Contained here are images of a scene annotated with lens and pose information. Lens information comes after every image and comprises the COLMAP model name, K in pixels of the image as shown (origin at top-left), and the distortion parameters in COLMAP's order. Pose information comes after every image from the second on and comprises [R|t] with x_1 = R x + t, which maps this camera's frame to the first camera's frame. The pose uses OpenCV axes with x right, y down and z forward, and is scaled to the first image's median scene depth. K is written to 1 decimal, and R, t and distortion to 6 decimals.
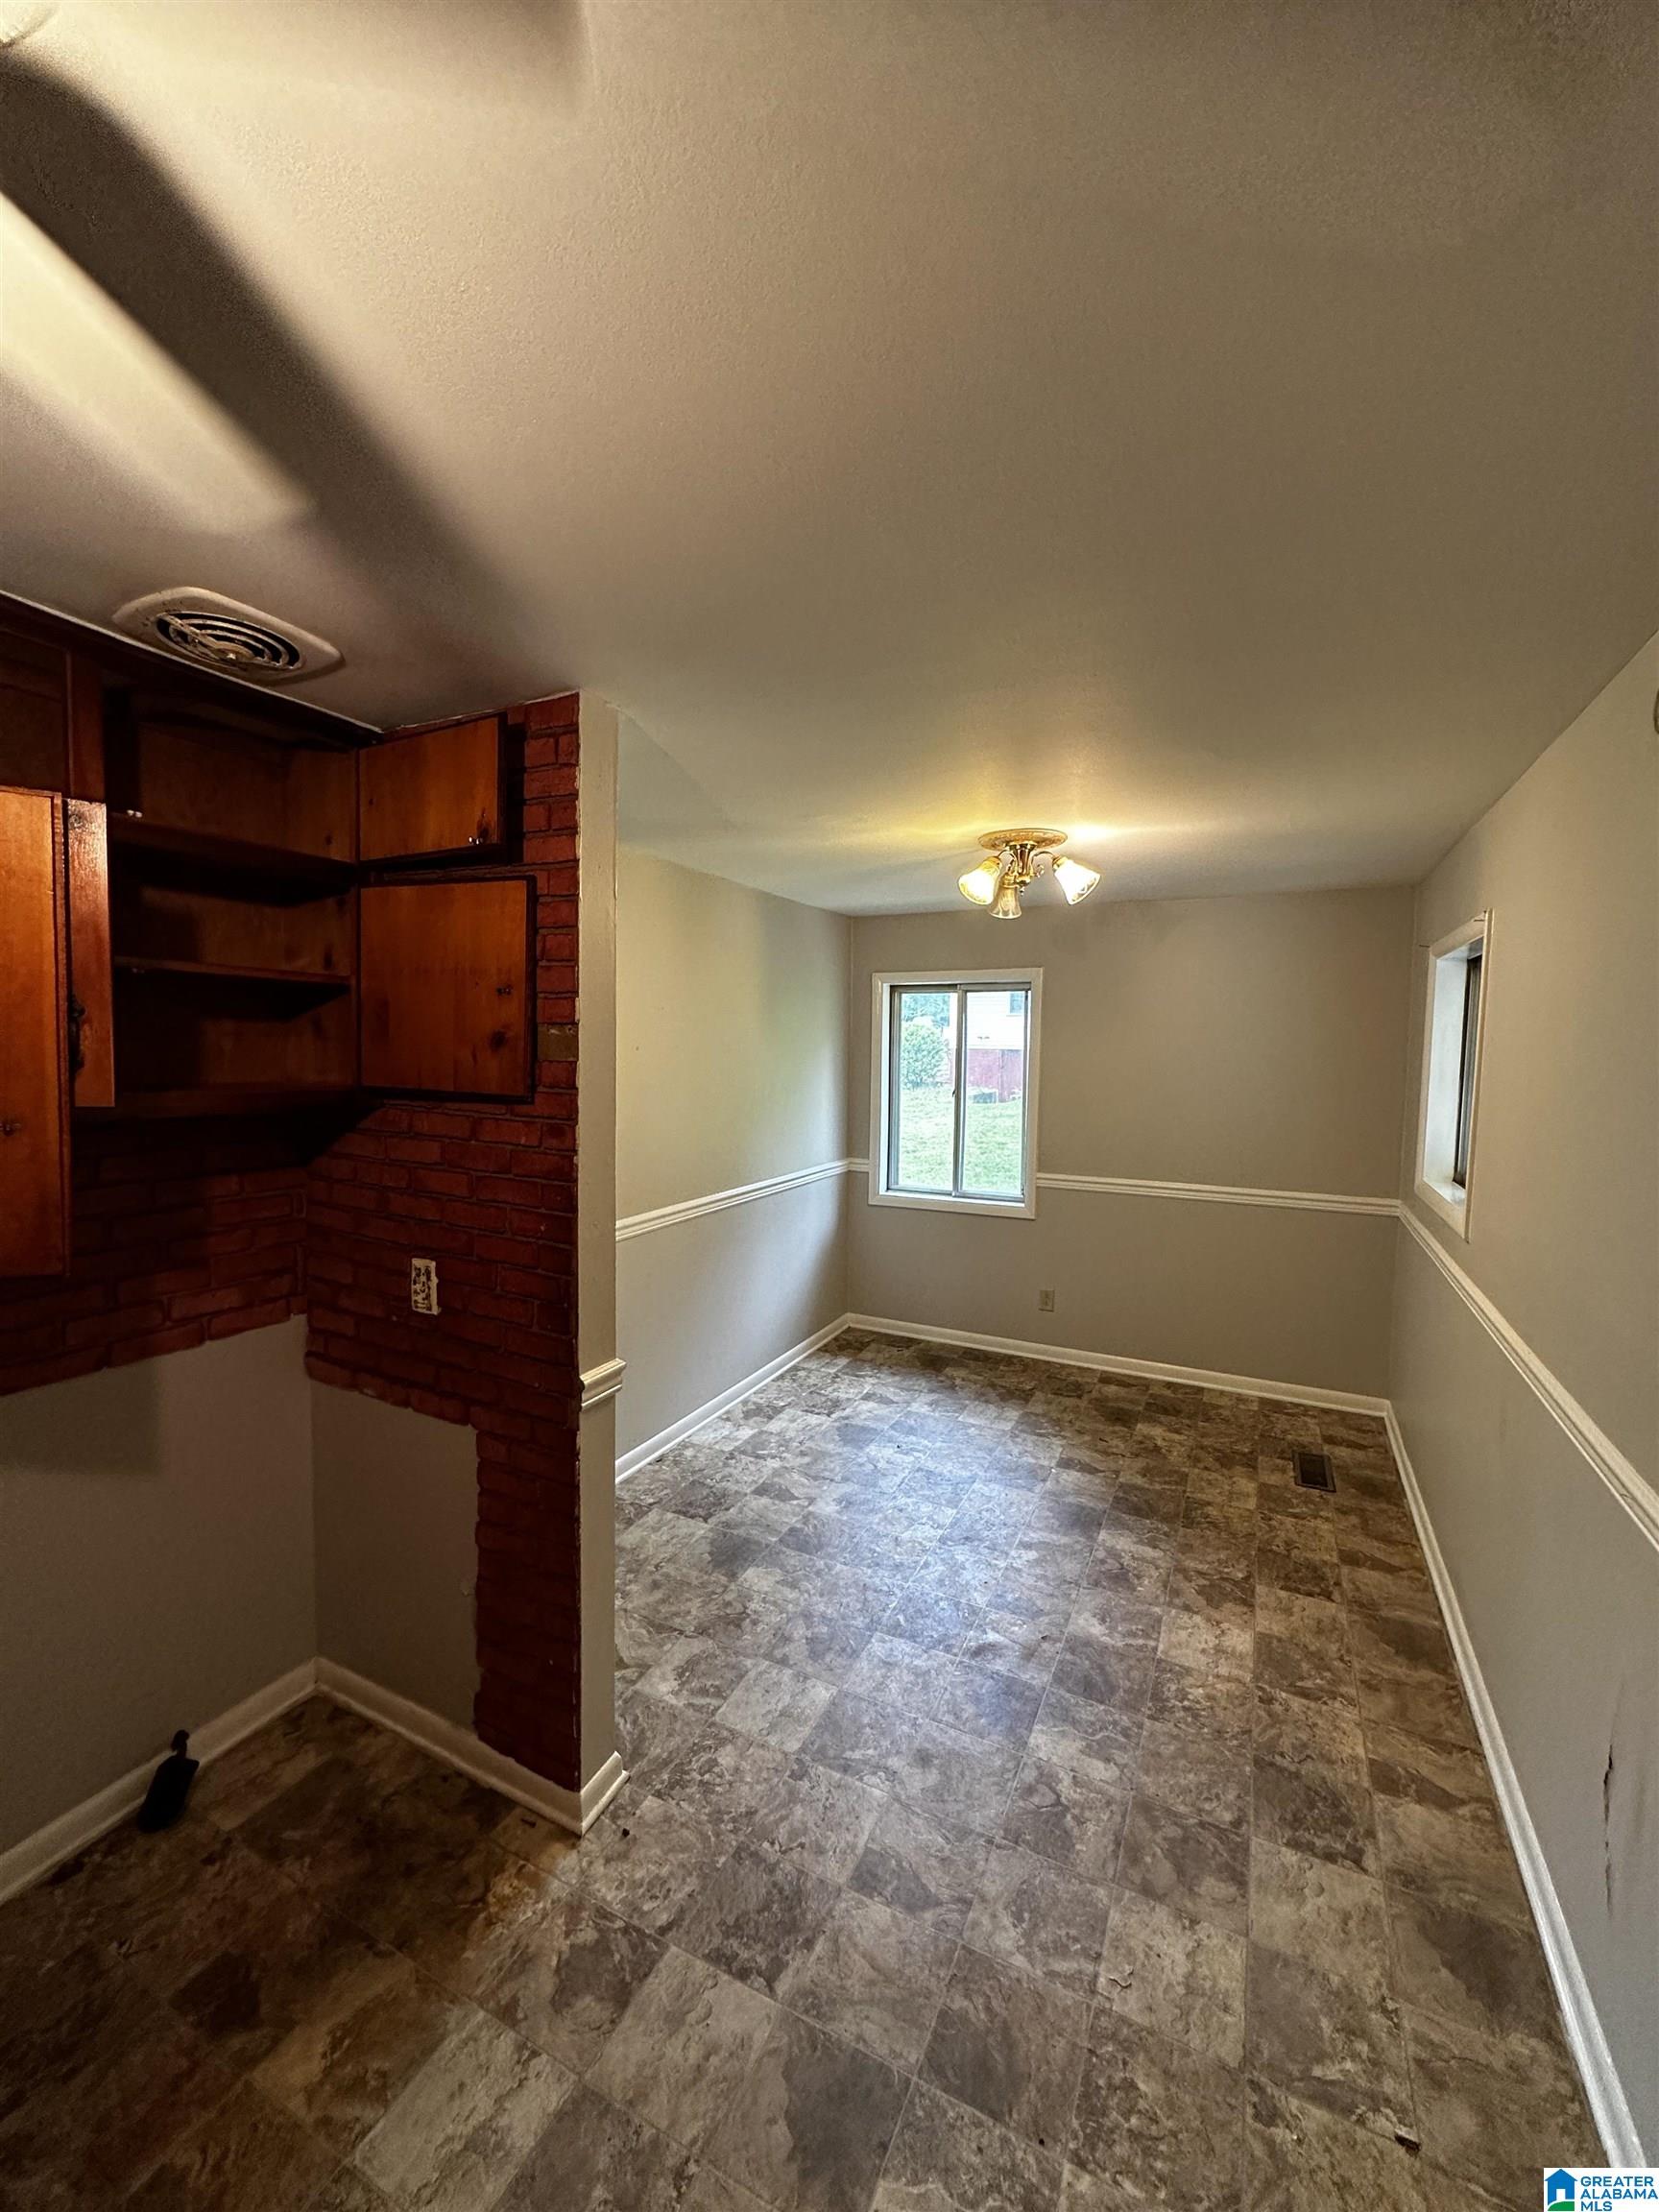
lens RADIAL K [[885.6, 0, 864.5], [0, 885.6, 983.1], [0, 0, 1]] dist [-0.001609, -0.000009]
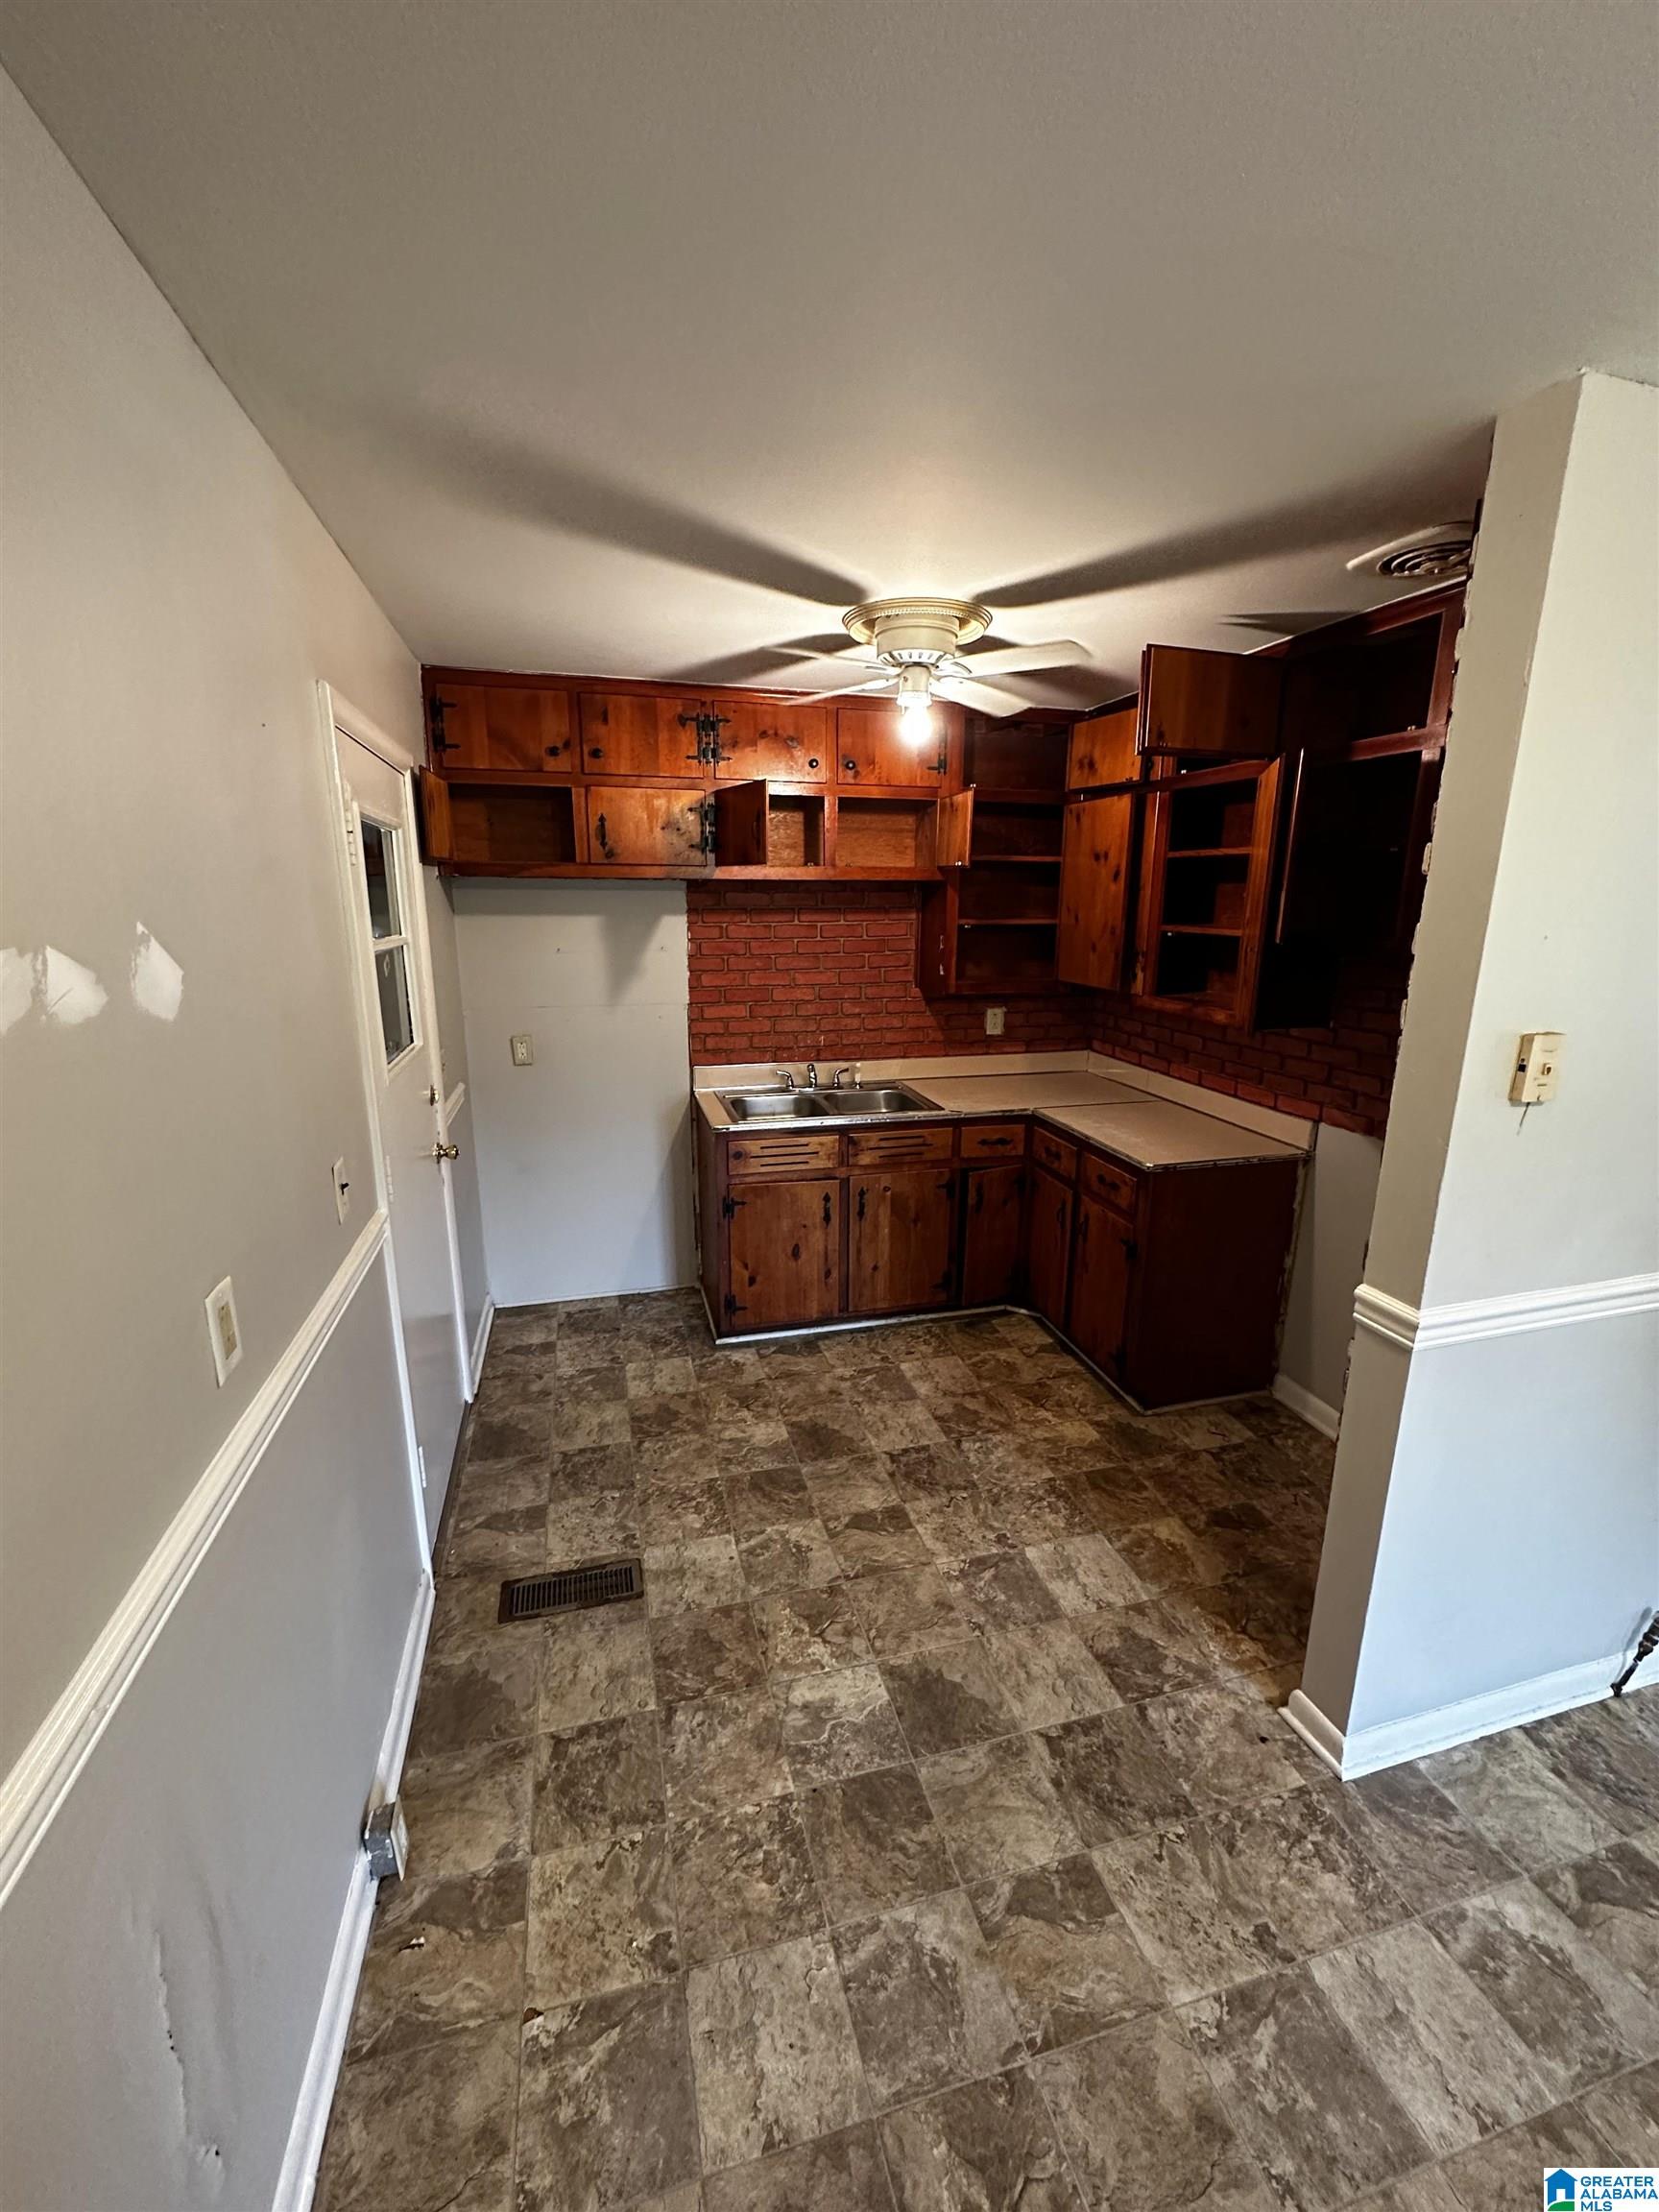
lens RADIAL K [[885.6, 0, 829.4], [0, 885.6, 1112.1], [0, 0, 1]] dist [-0.001609, -0.000009]
pose [[-0.770650, 0.130888, -0.623672, 0.727367], [0.029099, 0.984887, 0.170738, 0.114901], [0.636594, 0.113431, -0.762811, 1.602915]]
